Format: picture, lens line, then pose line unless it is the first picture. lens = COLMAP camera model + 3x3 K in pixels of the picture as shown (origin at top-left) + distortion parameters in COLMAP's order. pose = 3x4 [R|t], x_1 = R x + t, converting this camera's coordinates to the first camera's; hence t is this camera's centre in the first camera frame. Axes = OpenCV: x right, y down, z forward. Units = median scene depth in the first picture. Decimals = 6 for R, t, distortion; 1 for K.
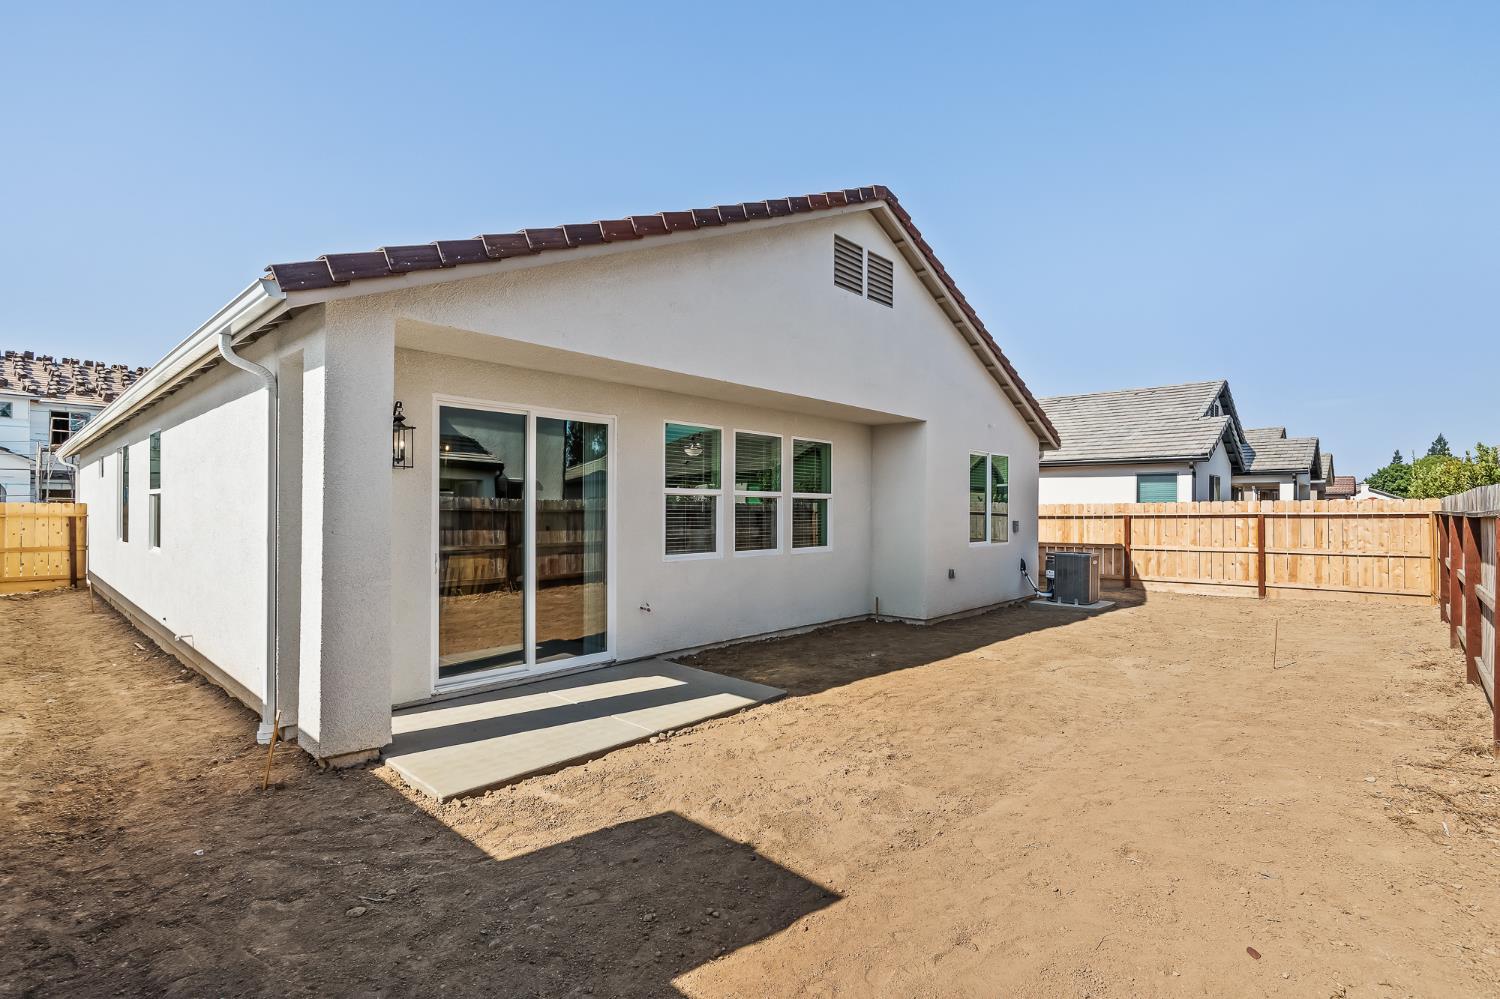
lens RADIAL K [[697.7, 0, 750.0], [0, 697.7, 504.1], [0, 0, 1]] dist [0.000333, 0.000004]
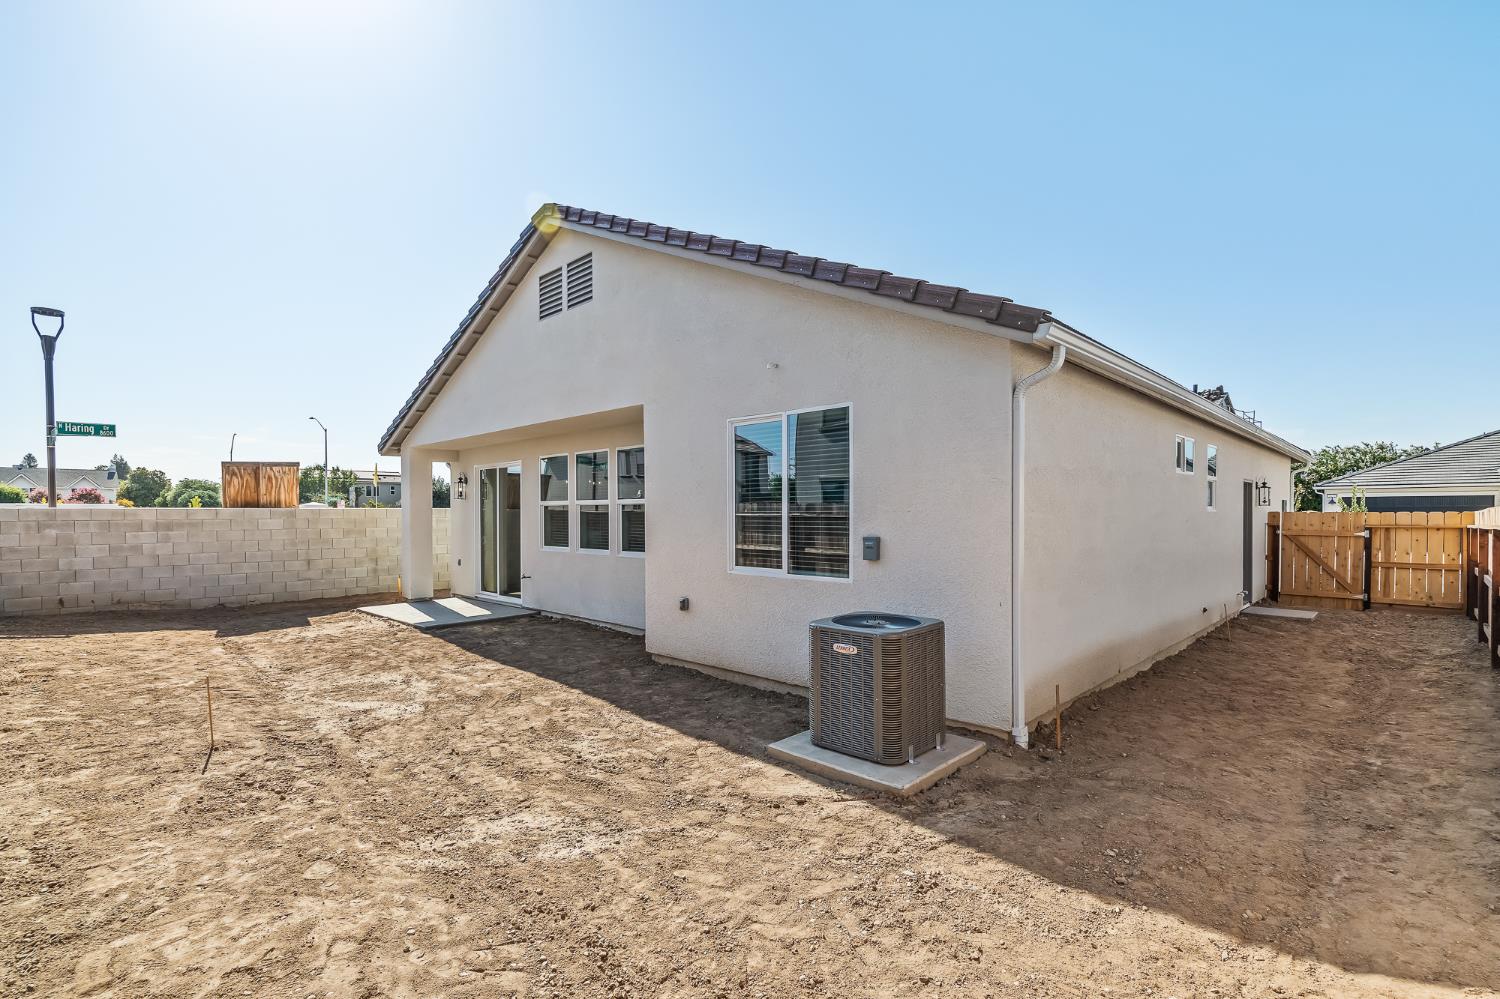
lens RADIAL K [[697.7, 0, 749.7], [0, 697.7, 511.2], [0, 0, 1]] dist [0.000333, 0.000004]
pose [[-0.025223, -0.009264, -0.999639, 1.187663], [0.010425, 0.999900, -0.009529, 0.015225], [0.999627, -0.010662, -0.025124, 1.288752]]
